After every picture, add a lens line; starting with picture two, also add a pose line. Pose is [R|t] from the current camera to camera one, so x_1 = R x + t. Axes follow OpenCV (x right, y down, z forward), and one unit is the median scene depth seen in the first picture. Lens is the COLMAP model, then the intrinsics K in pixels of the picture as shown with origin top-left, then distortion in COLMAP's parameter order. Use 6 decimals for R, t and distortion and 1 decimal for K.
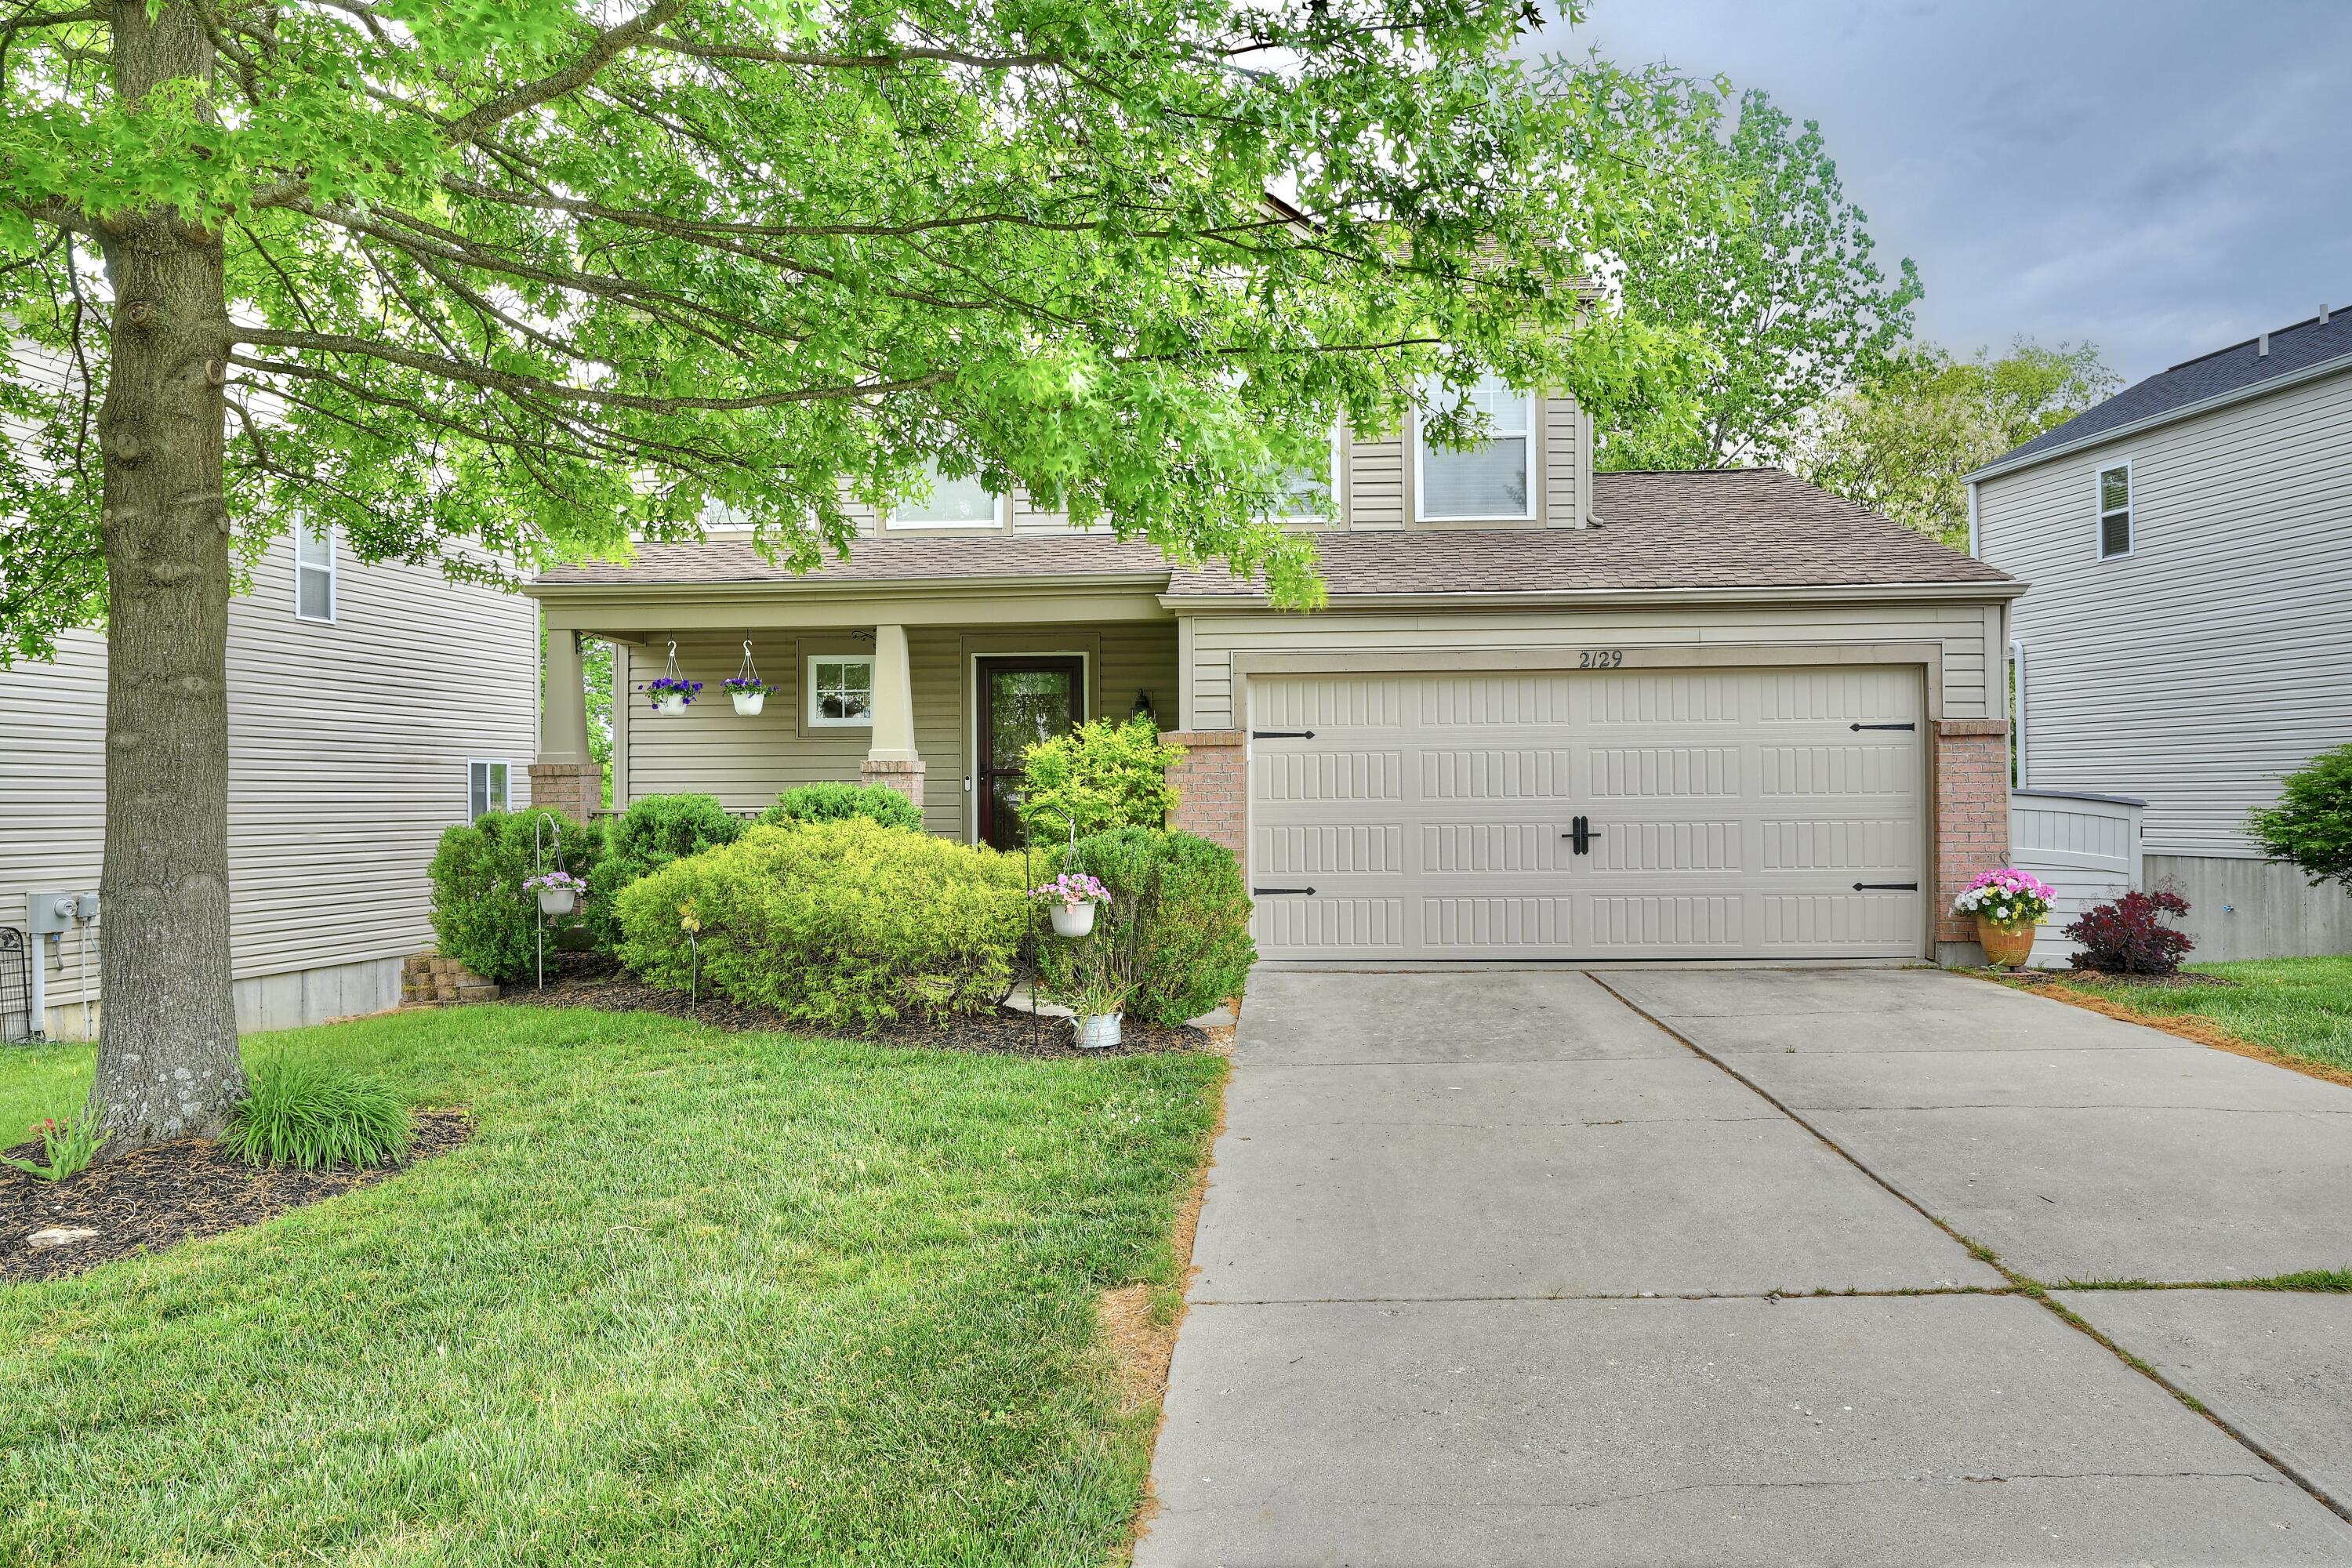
lens RADIAL K [[1628.4, 0, 1176.0], [0, 1628.4, 784.0], [0, 0, 1]] dist [0.000102, -0.002088]
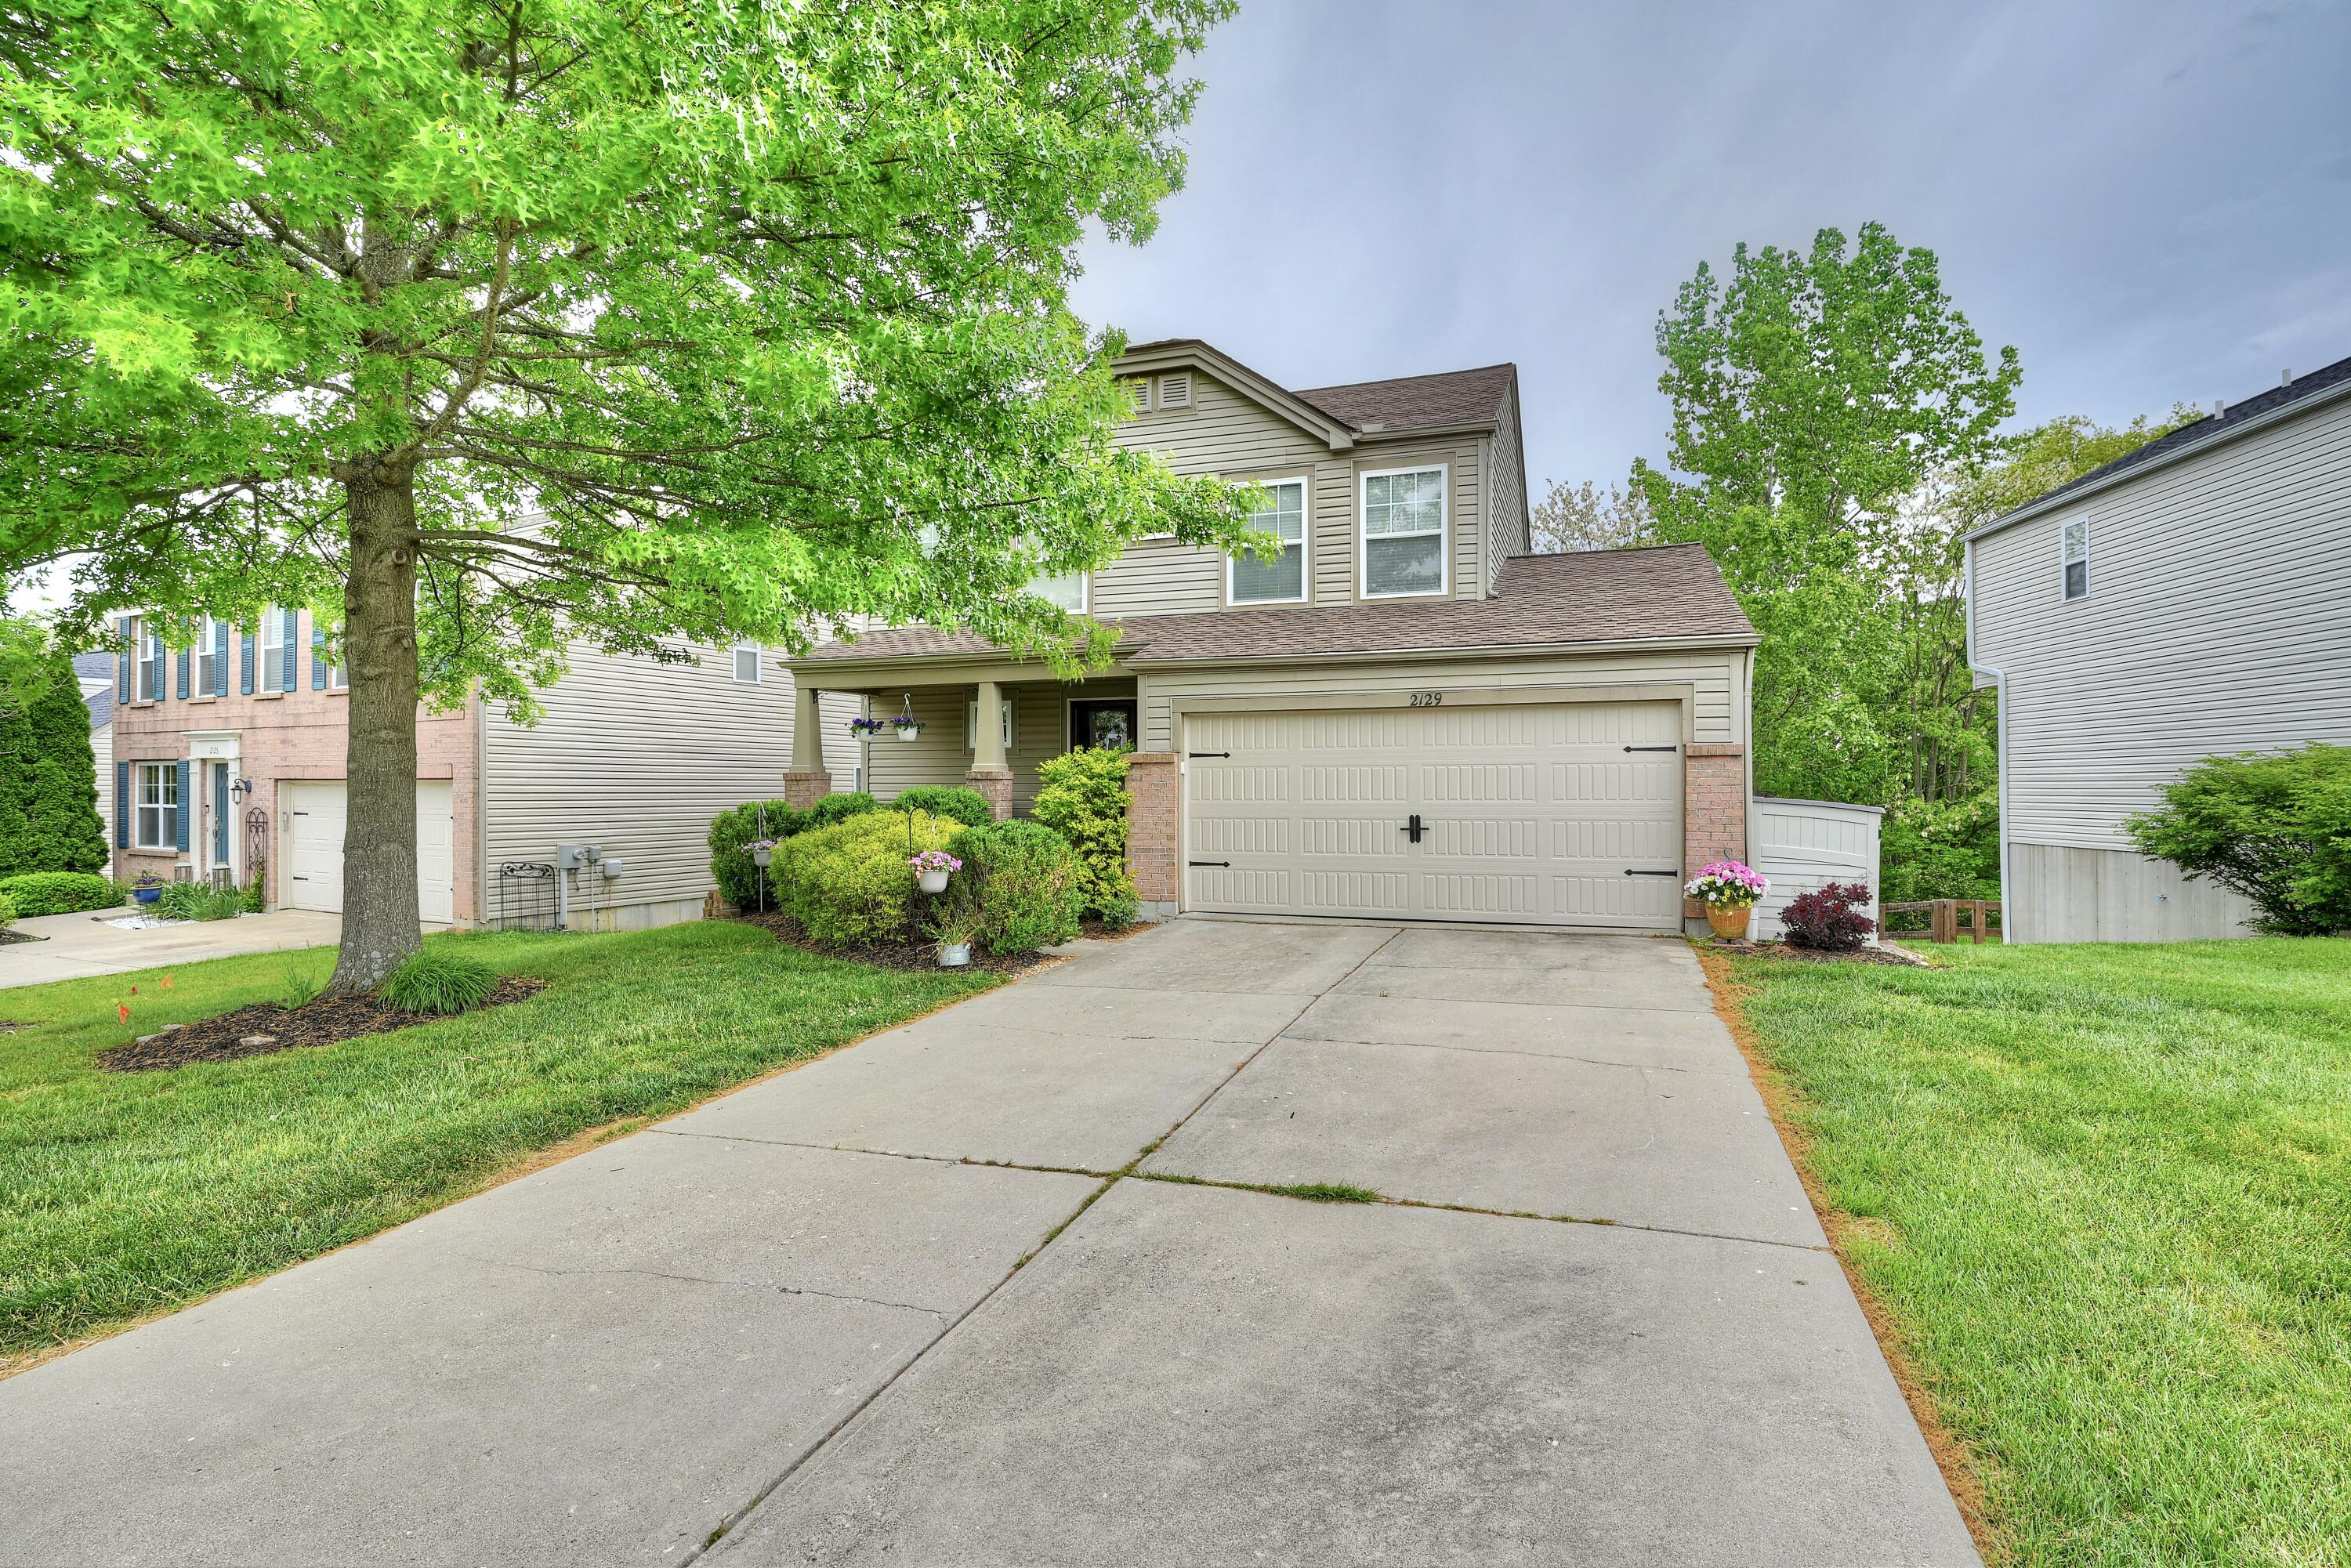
lens RADIAL K [[1131.3, 0, 1175.5], [0, 1131.3, 784.0], [0, 0, 1]] dist [0.001201, 0.000025]
pose [[0.959777, 0.006446, -0.280690, 0.323180], [-0.004697, 0.999965, 0.006900, -0.011634], [0.280725, -0.005304, 0.959774, 0.034449]]
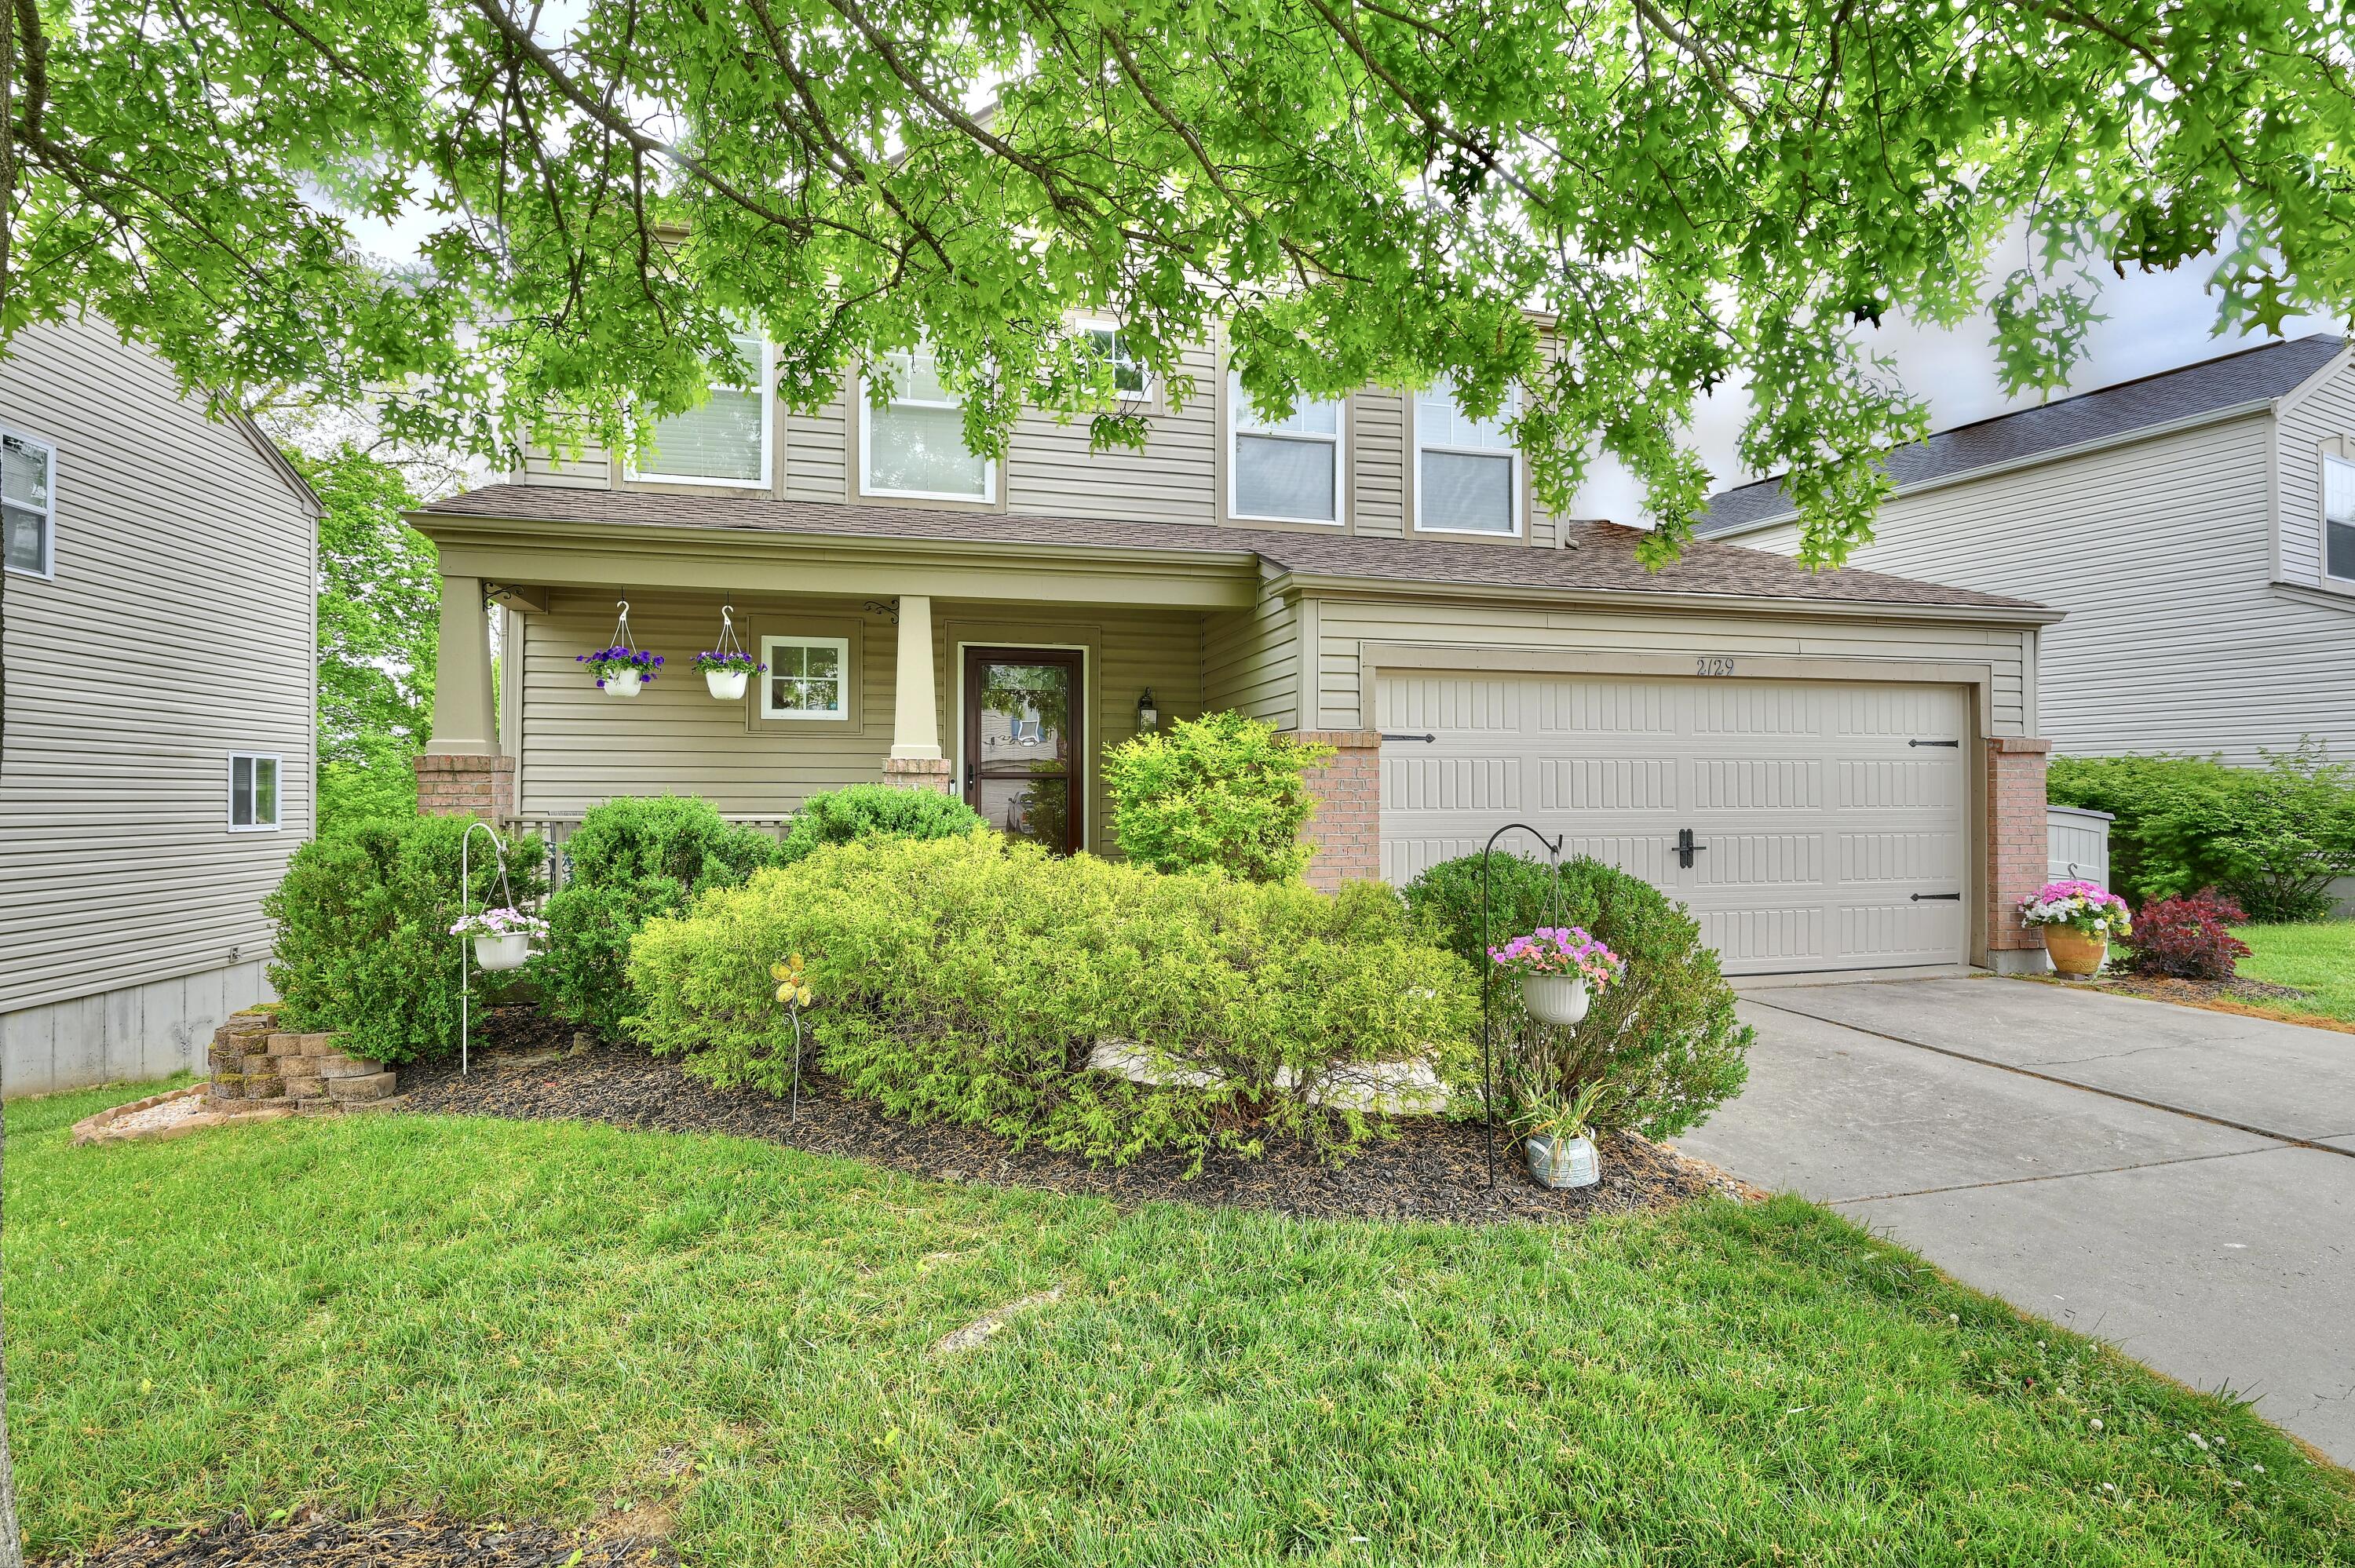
lens RADIAL K [[1190.5, 0, 1177.5], [0, 1190.5, 784.0], [0, 0, 1]] dist [0.000712, 0.000018]
pose [[0.952368, 0.011955, 0.304716, -0.256833], [-0.010378, 0.999923, -0.006793, 0.001242], [-0.304774, 0.003307, 0.952419, 0.419677]]
